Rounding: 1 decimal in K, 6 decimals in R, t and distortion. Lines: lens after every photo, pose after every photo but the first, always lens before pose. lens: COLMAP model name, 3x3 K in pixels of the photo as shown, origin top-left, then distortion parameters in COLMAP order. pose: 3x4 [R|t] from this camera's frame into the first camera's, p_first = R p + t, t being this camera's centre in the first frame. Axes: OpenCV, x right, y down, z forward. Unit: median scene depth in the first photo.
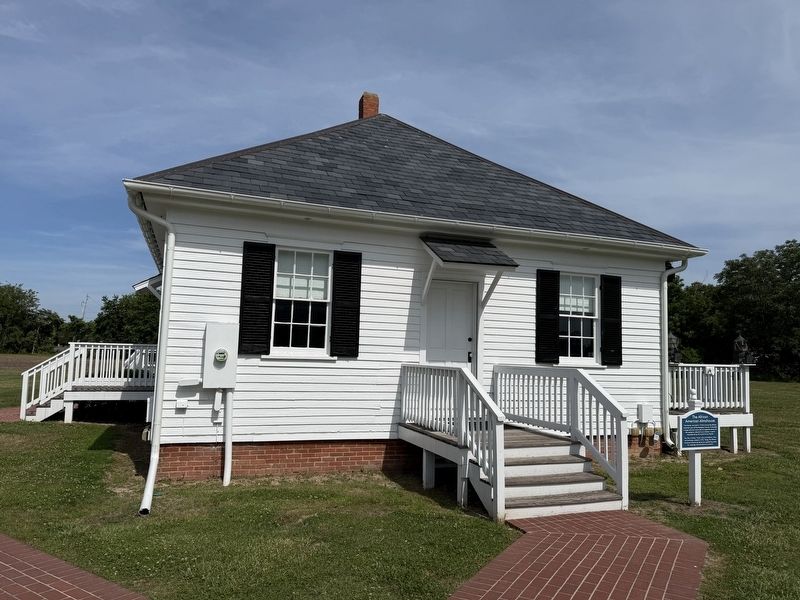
lens RADIAL K [[574.1, 0, 397.5], [0, 574.1, 302.8], [0, 0, 1]] dist [-0.006454, -0.001772]
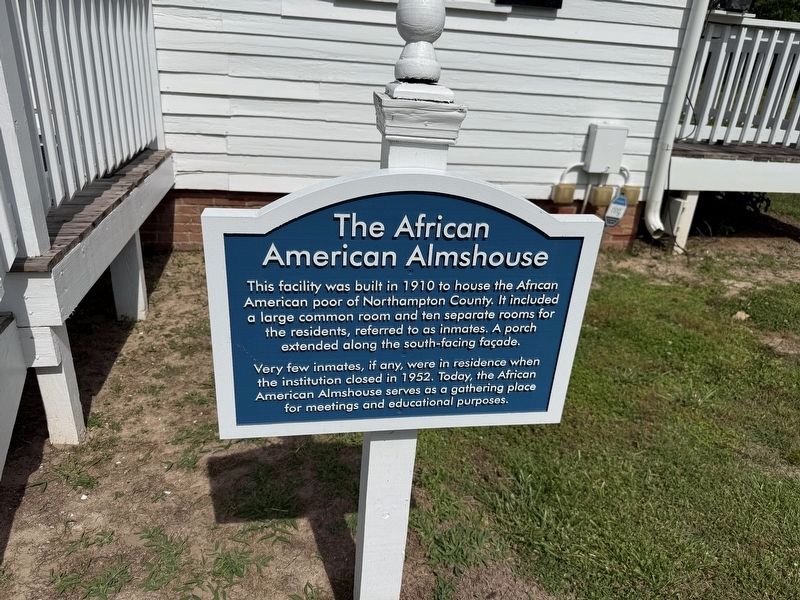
lens RADIAL K [[574.1, 0, 403.5], [0, 574.1, 302.4], [0, 0, 1]] dist [-0.006454, -0.001772]
pose [[0.984248, 0.105308, -0.142004, 0.360032], [-0.025355, 0.879012, 0.476125, 0.100801], [0.174963, -0.465025, 0.867836, 0.580435]]
